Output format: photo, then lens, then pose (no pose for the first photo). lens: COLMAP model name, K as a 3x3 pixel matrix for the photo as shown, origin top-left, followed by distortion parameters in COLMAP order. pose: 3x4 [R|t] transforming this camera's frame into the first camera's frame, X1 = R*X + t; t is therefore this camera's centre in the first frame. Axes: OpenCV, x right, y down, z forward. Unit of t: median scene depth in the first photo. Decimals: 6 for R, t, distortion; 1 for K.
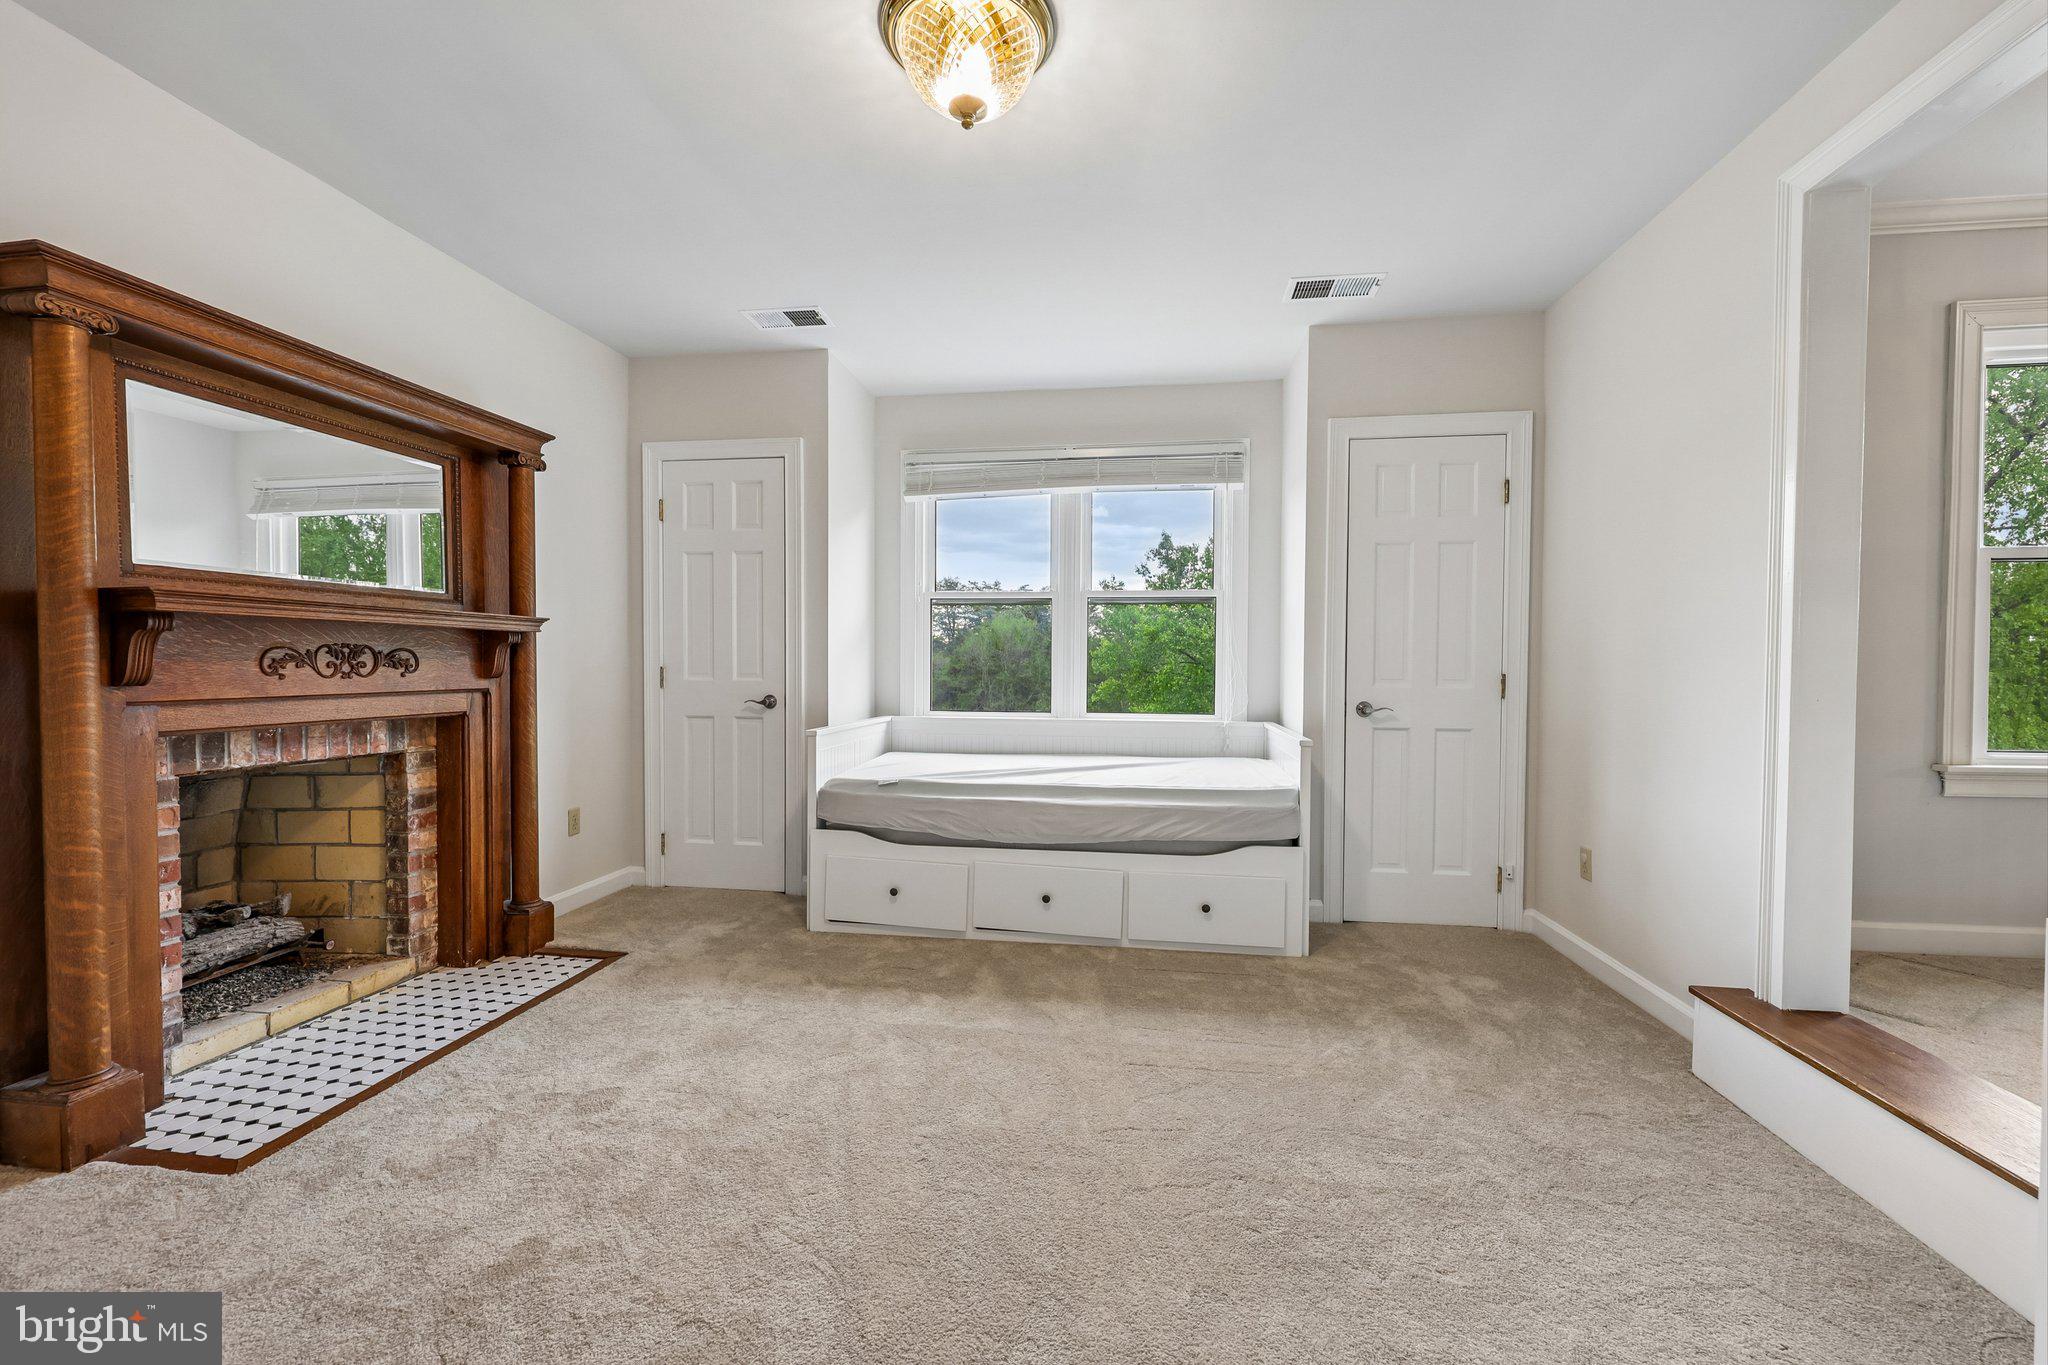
lens RADIAL K [[825.6, 0, 1026.4], [0, 825.6, 668.4], [0, 0, 1]] dist [0.000471, -0.000023]
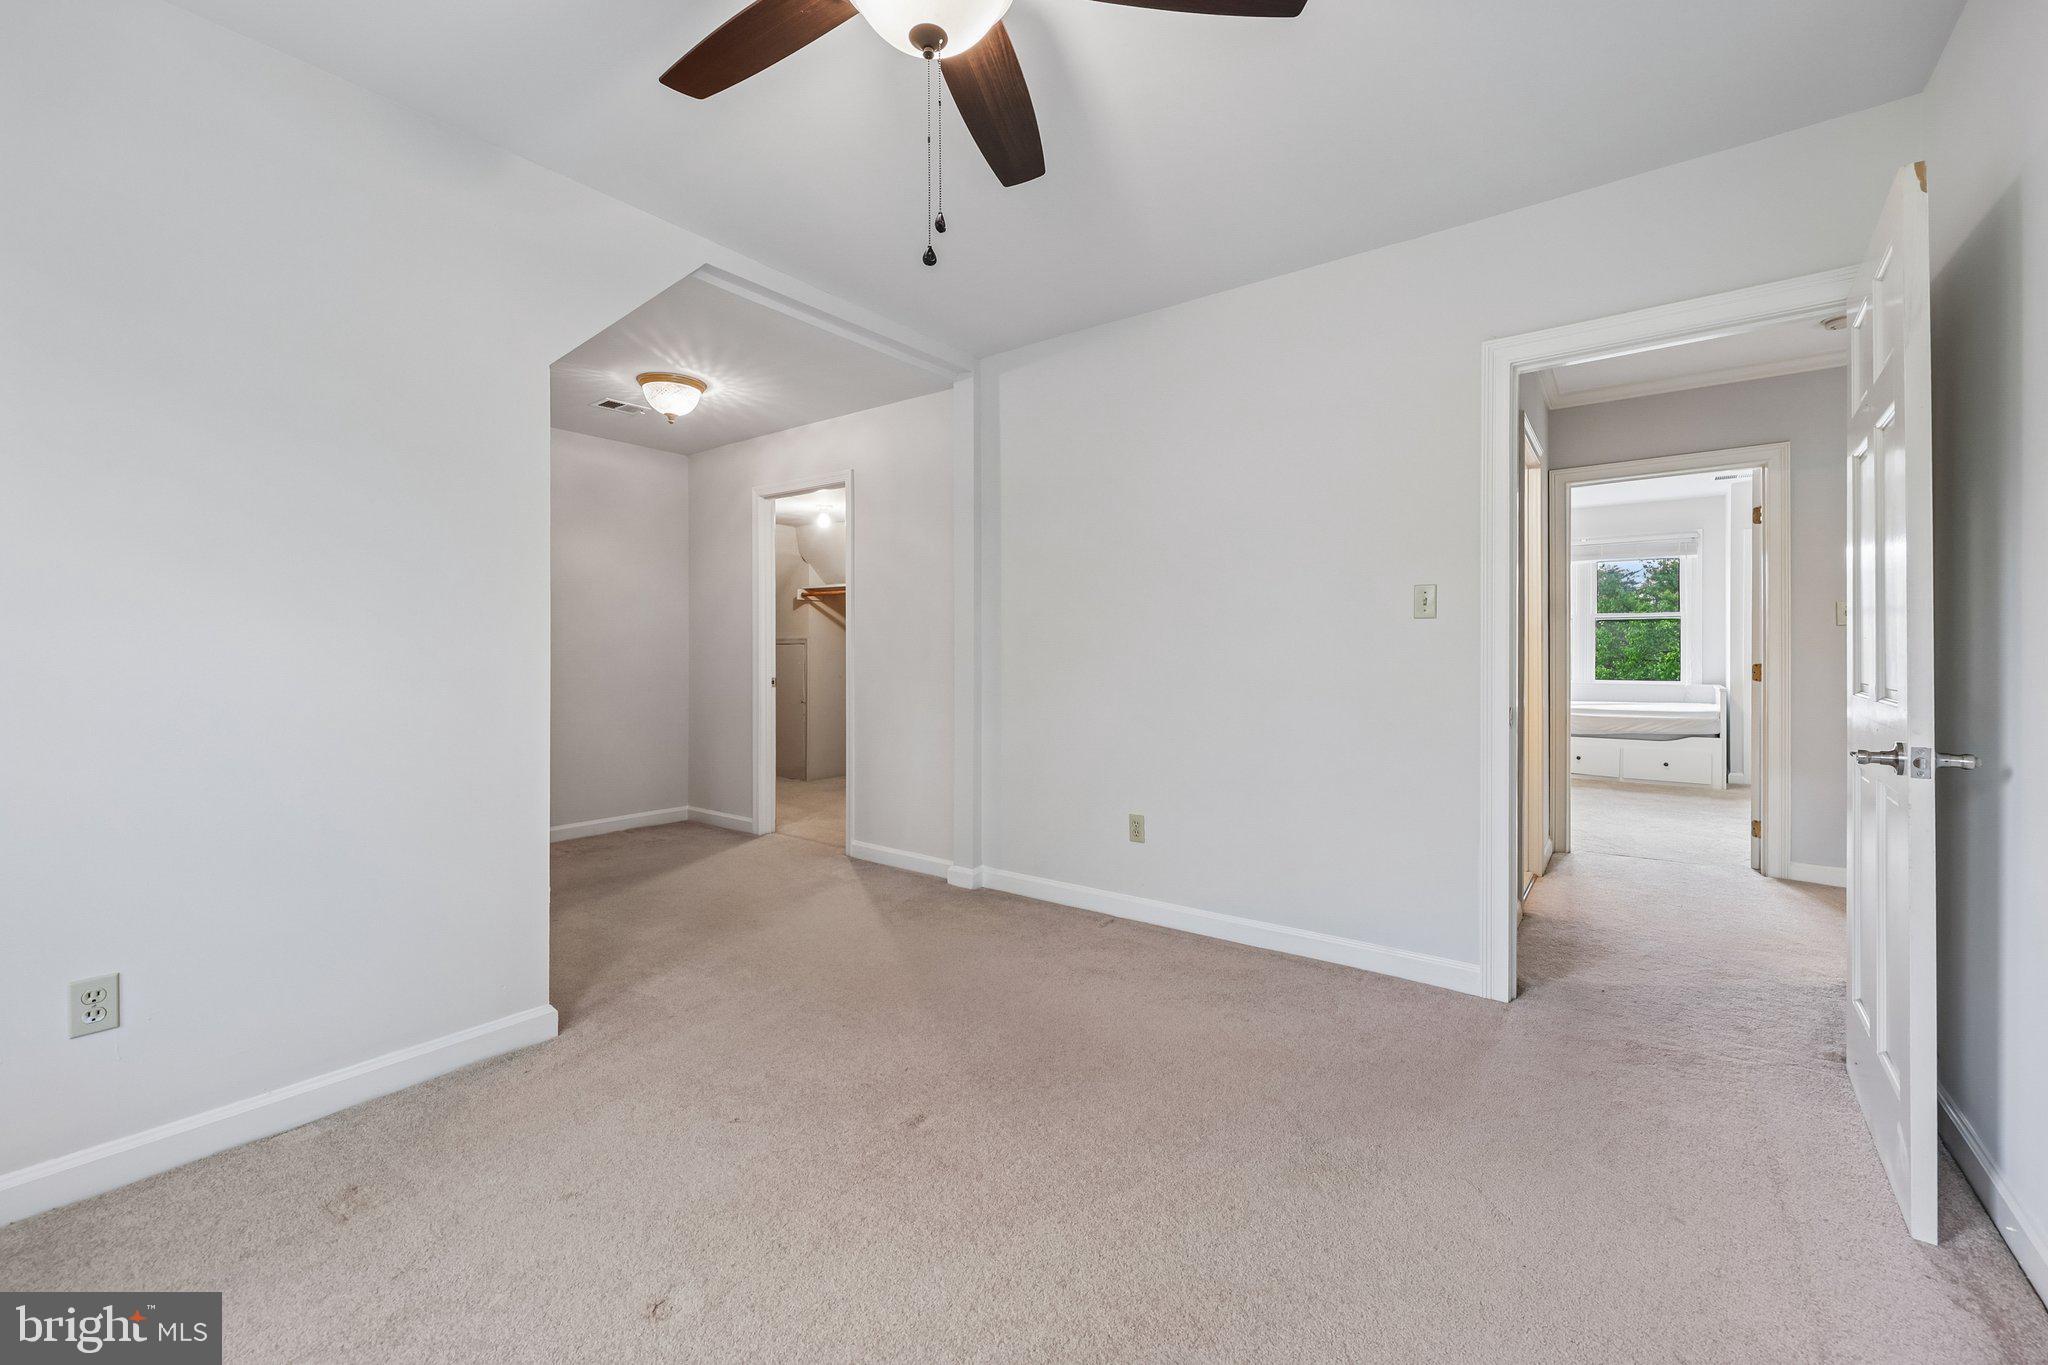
lens RADIAL K [[825.6, 0, 1026.4], [0, 825.6, 668.4], [0, 0, 1]] dist [0.000471, -0.000023]
pose [[0.876634, -0.008303, -0.481086, -0.168011], [0.012356, 0.999910, 0.005258, 0.001704], [0.480999, -0.010554, 0.876658, -1.355215]]
